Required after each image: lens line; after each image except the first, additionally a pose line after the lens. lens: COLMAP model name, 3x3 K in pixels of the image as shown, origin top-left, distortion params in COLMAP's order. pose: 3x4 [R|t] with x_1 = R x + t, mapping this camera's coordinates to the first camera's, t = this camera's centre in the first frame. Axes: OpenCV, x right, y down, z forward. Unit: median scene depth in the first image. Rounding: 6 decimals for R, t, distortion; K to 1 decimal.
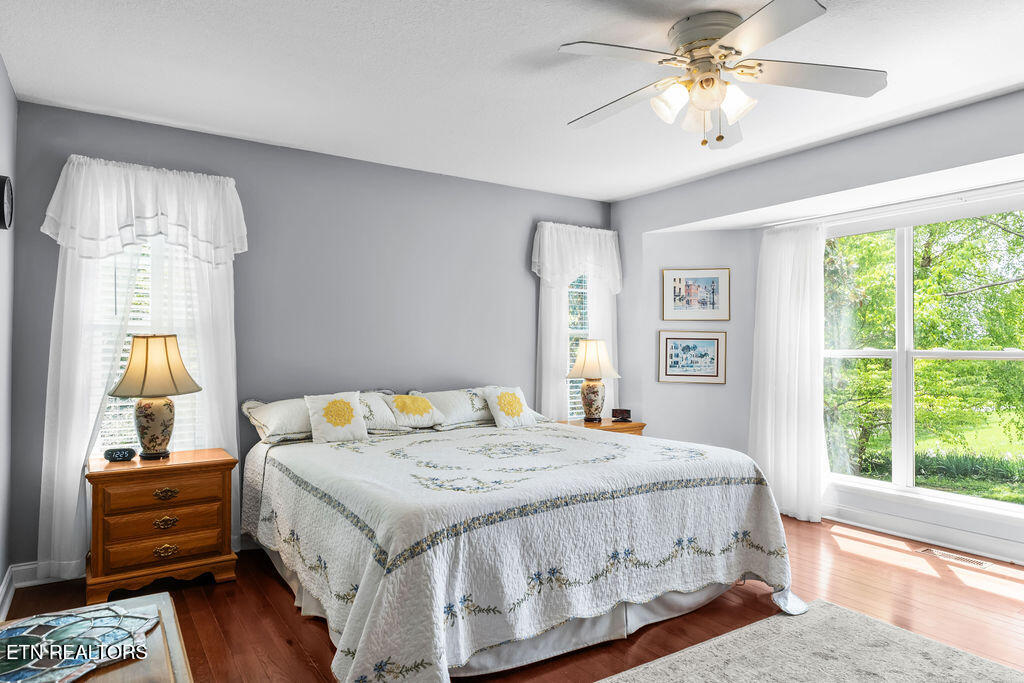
lens RADIAL K [[629.4, 0, 521.6], [0, 629.4, 339.0], [0, 0, 1]] dist [-0.001581, 0.001567]
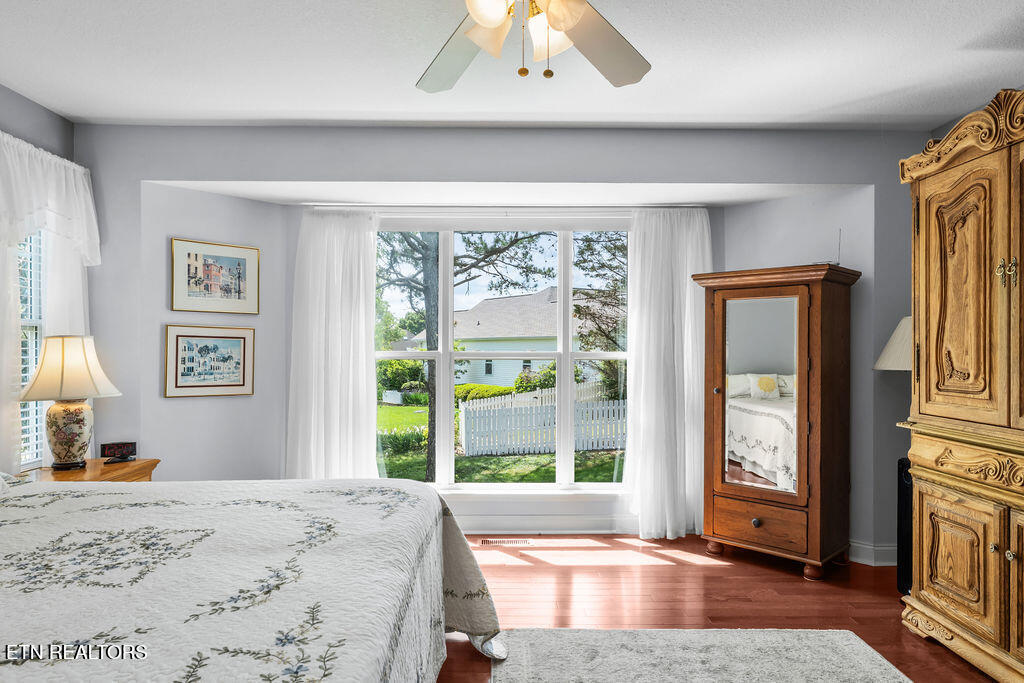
lens RADIAL K [[629.4, 0, 510.5], [0, 629.4, 350.9], [0, 0, 1]] dist [-0.001581, 0.001567]
pose [[0.542619, -0.001250, 0.839978, -0.164869], [-0.015019, 0.999825, 0.011190, 0.002678], [-0.839845, -0.018688, 0.542505, 0.298698]]
